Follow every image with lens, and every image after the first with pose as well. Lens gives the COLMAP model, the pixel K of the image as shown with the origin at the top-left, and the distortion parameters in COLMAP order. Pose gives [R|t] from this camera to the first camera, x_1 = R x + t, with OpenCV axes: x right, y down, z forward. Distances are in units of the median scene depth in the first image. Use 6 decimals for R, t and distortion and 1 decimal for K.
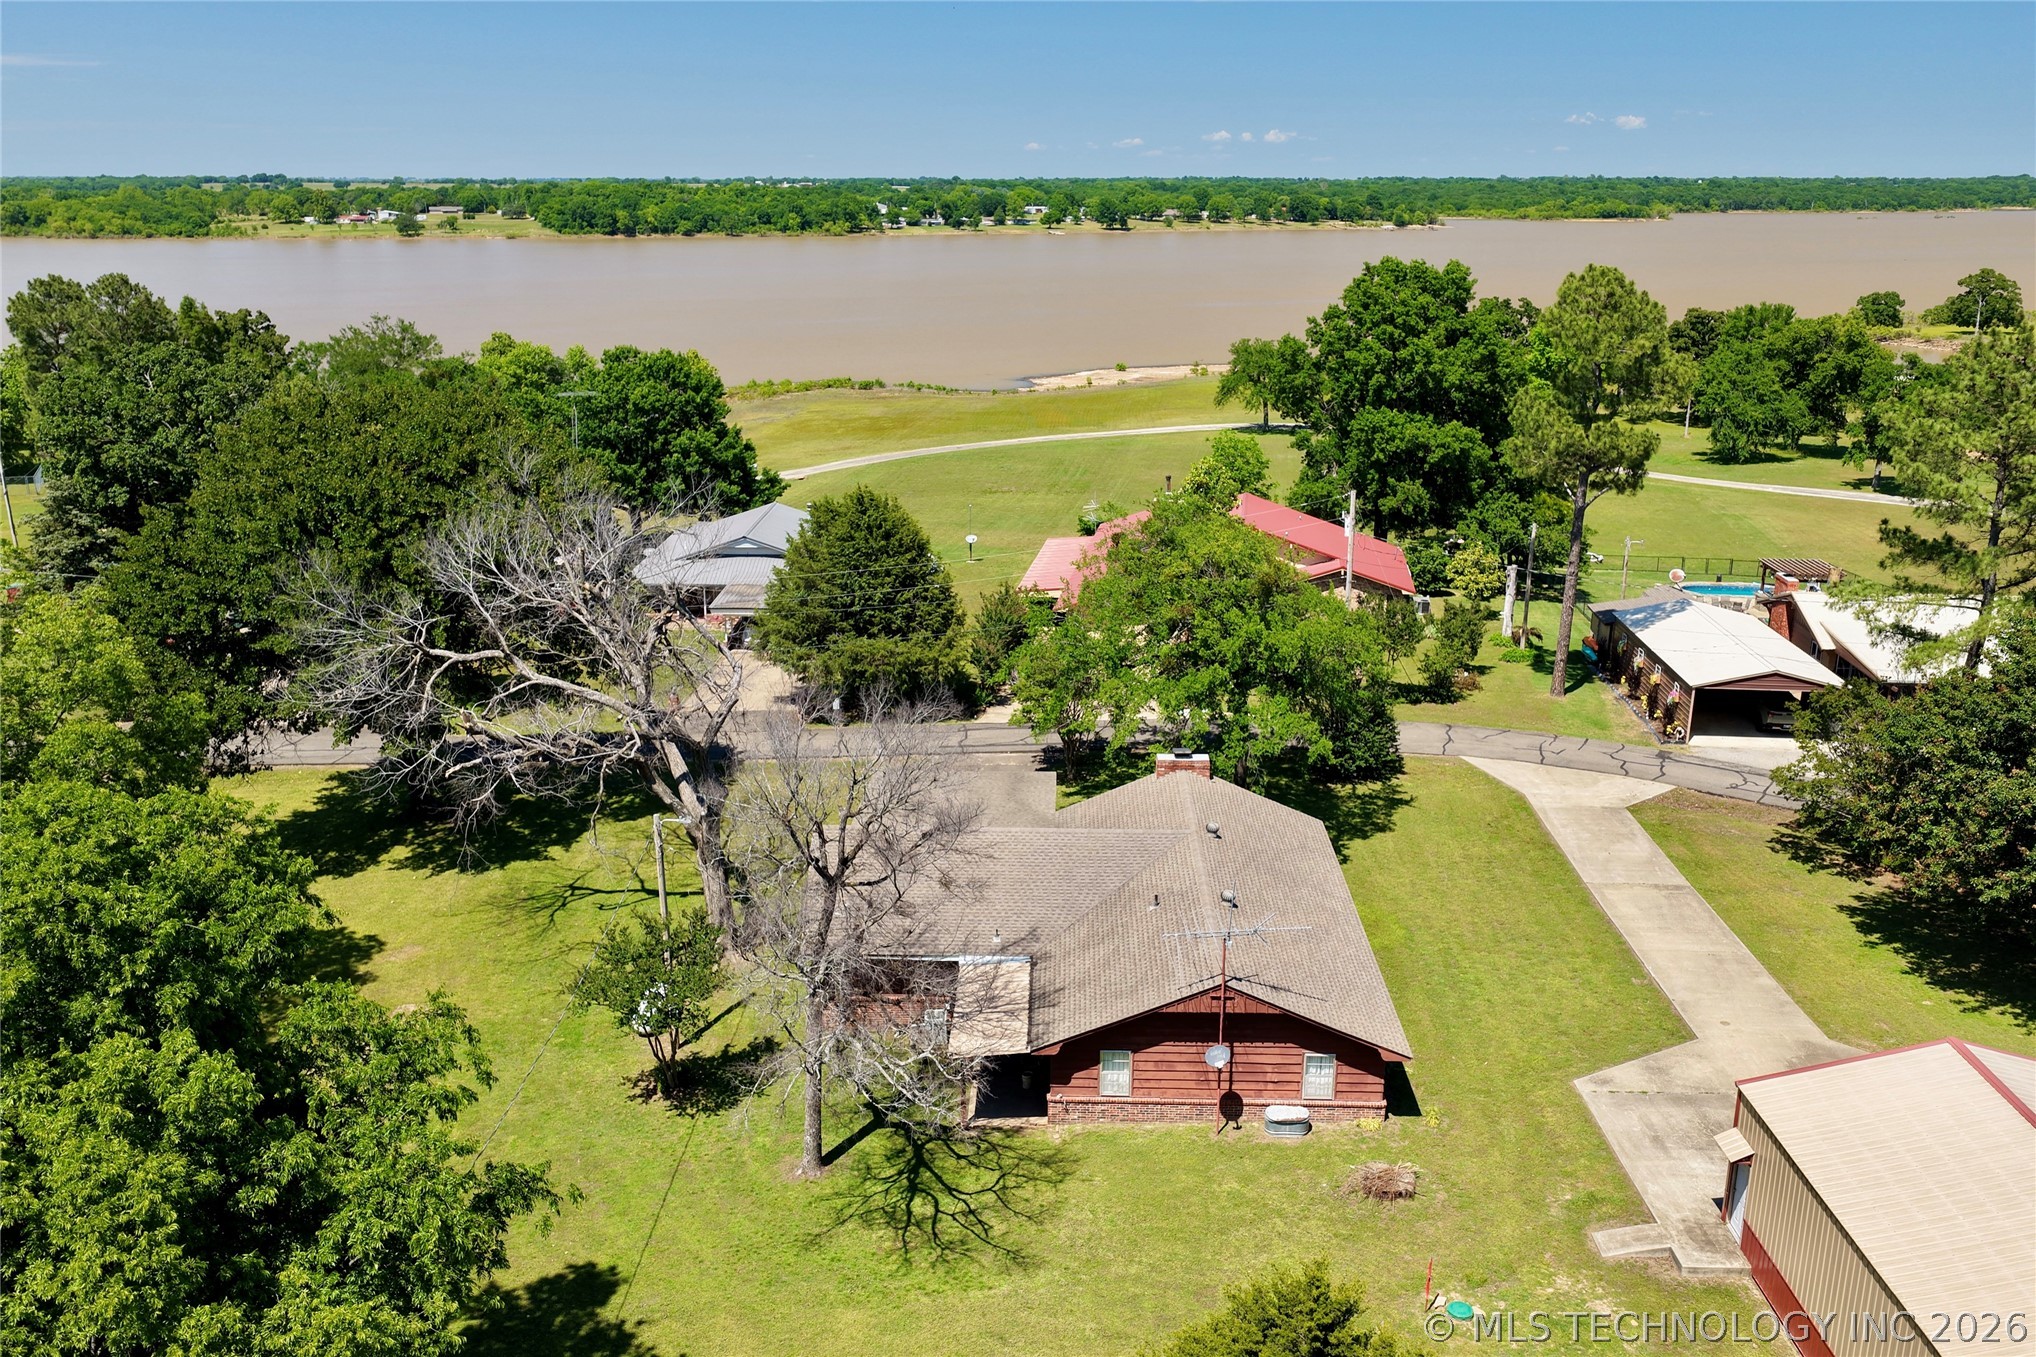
lens RADIAL K [[1689.0, 0, 1023.0], [0, 1689.0, 679.3], [0, 0, 1]] dist [-0.012626, 0.030806]
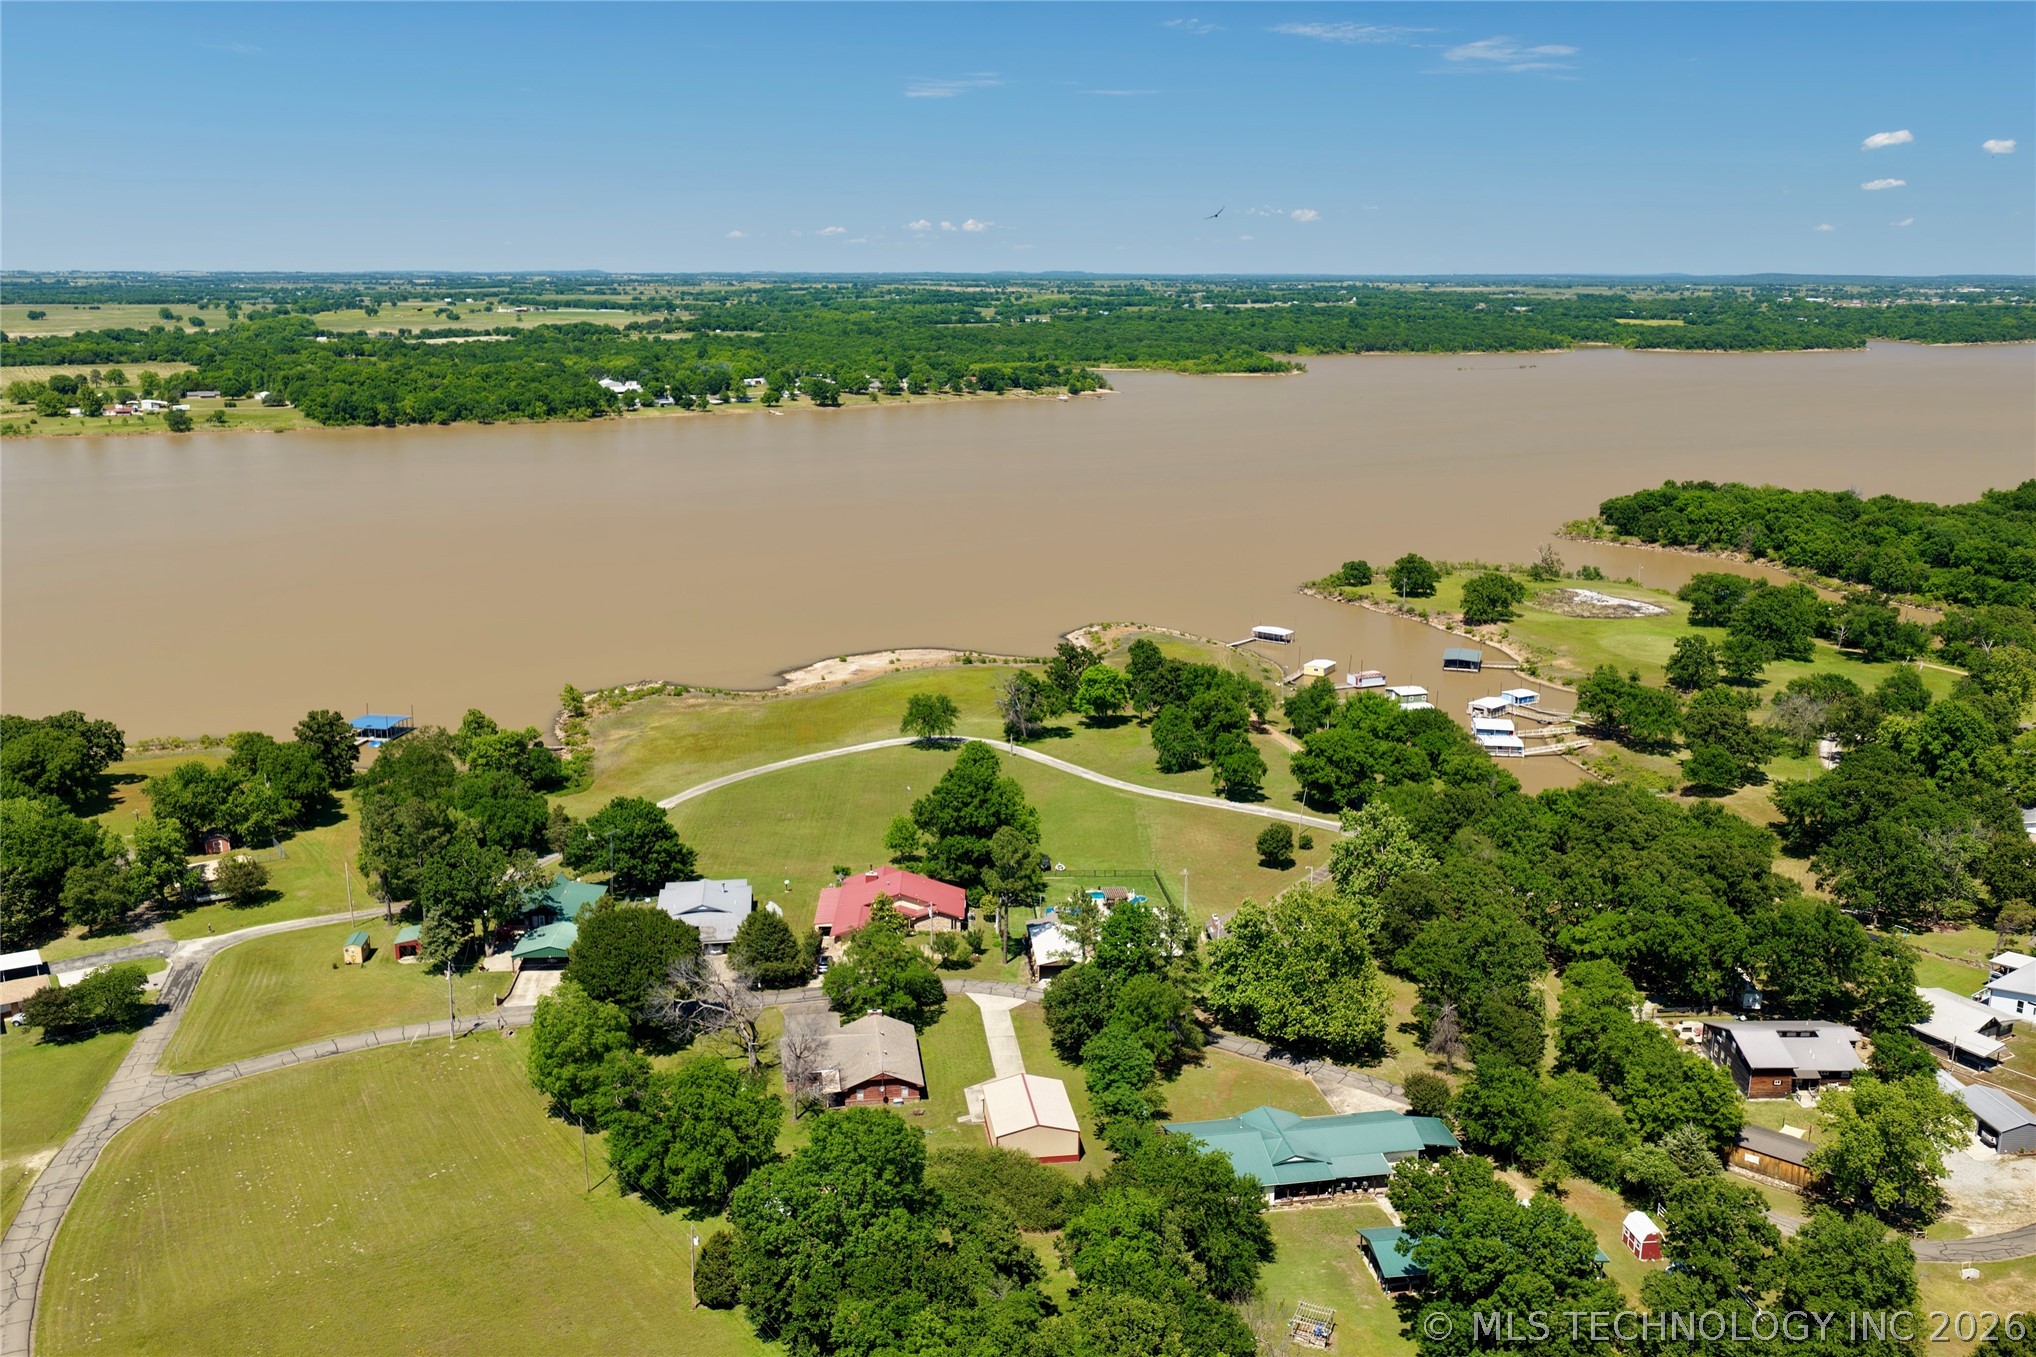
lens RADIAL K [[1689.0, 0, 1023.0], [0, 1689.0, 679.3], [0, 0, 1]] dist [-0.012626, 0.030806]
pose [[0.985892, -0.037800, 0.163060, -0.153646], [0.045485, 0.998011, -0.043651, -0.480944], [-0.161085, 0.050451, 0.985650, -2.613256]]
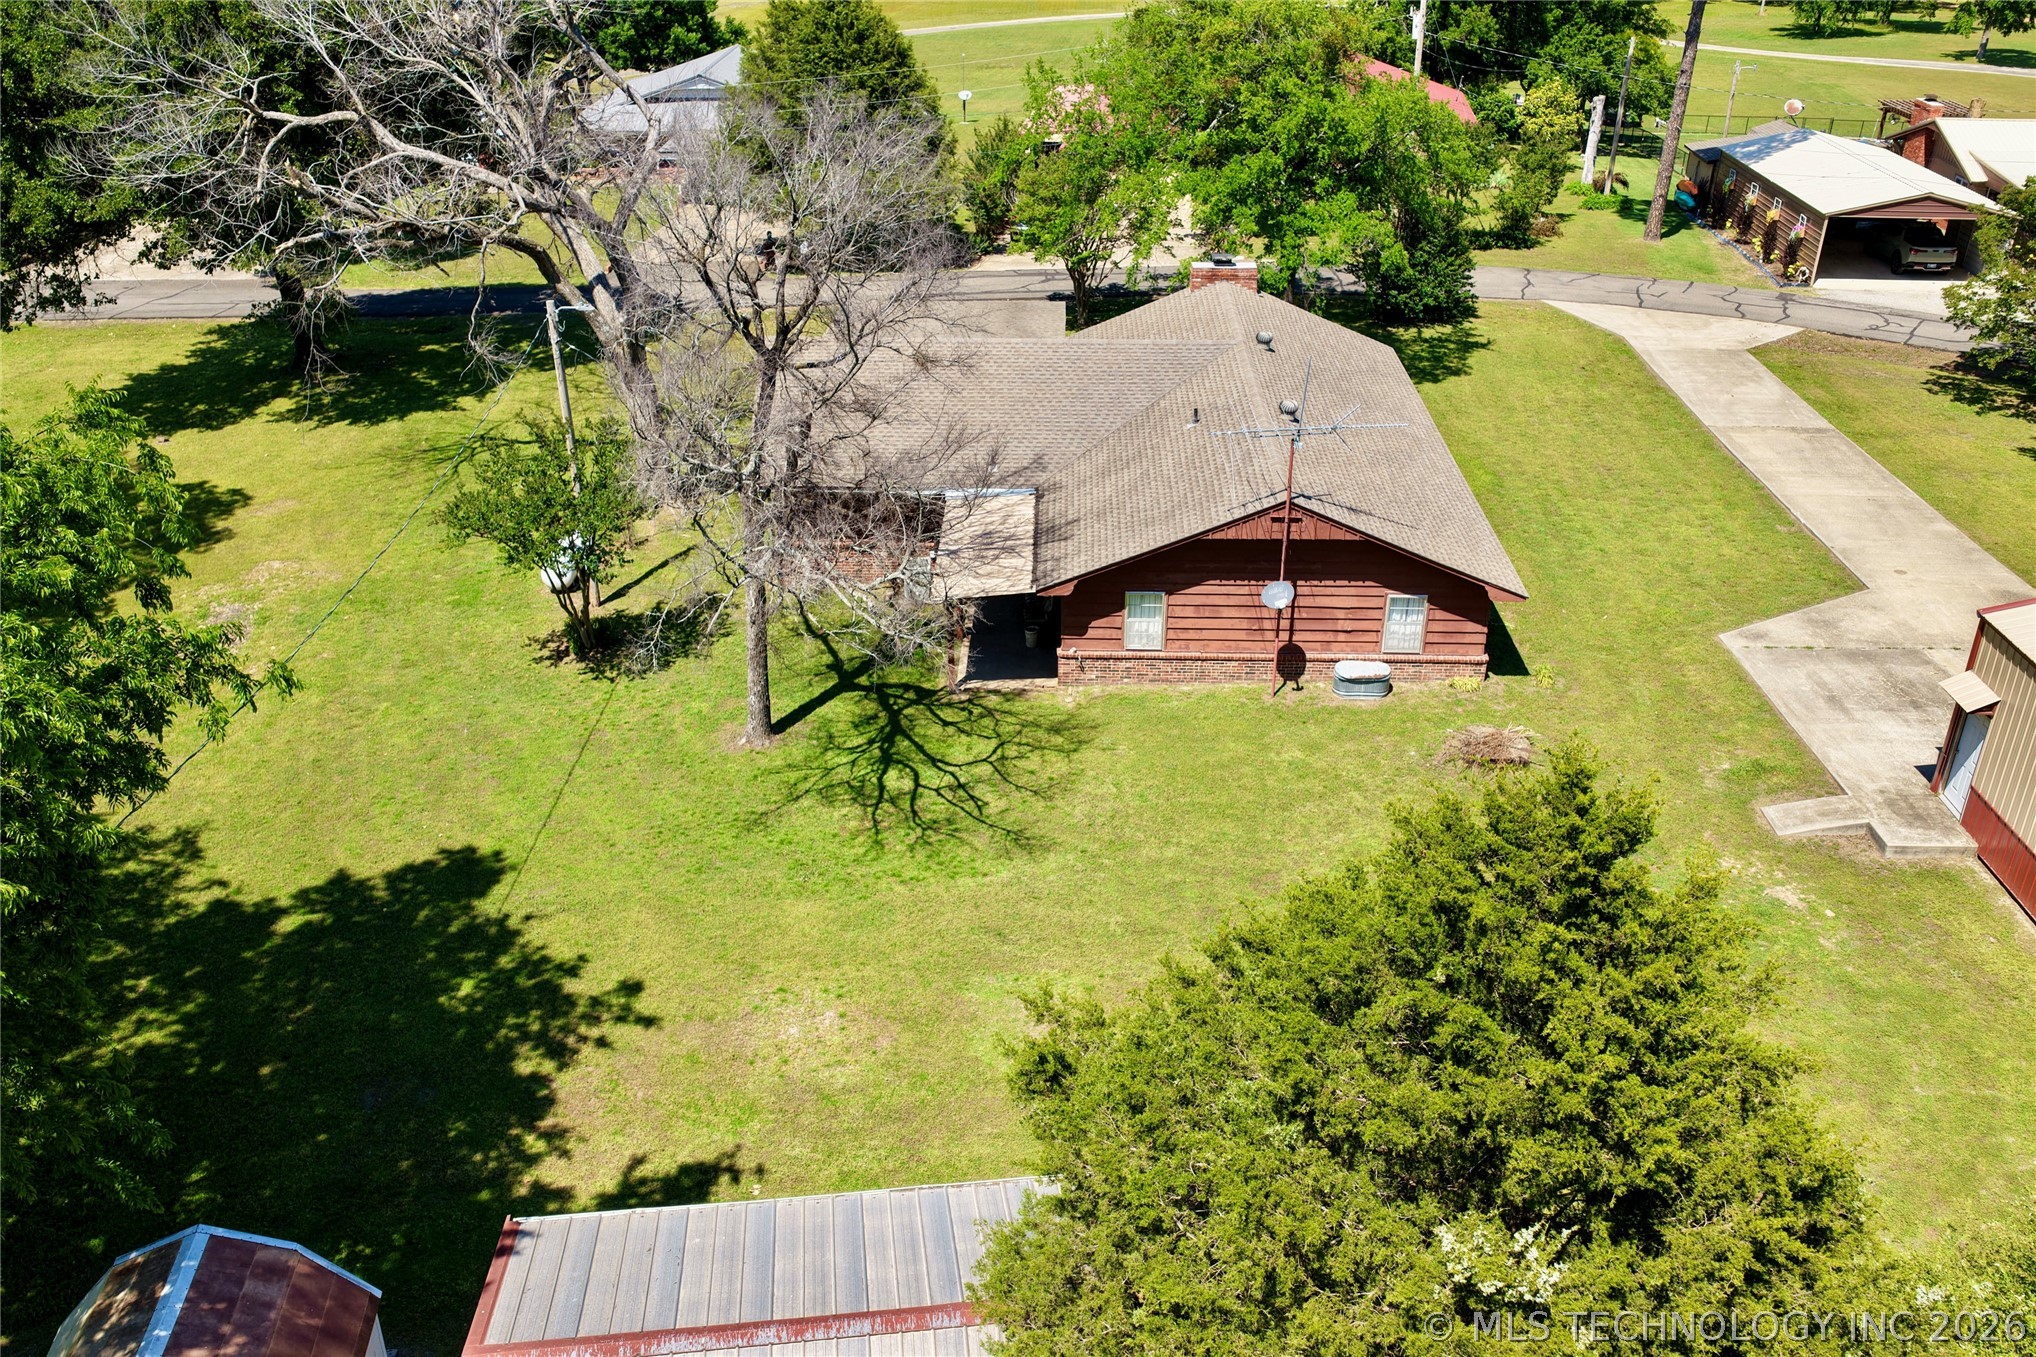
lens RADIAL K [[1689.0, 0, 1023.0], [0, 1689.0, 679.3], [0, 0, 1]] dist [-0.012626, 0.030806]
pose [[0.999996, -0.002522, -0.001233, -0.000538], [0.002718, 0.979539, 0.201235, 0.074202], [0.000700, -0.201237, 0.979542, 0.164840]]
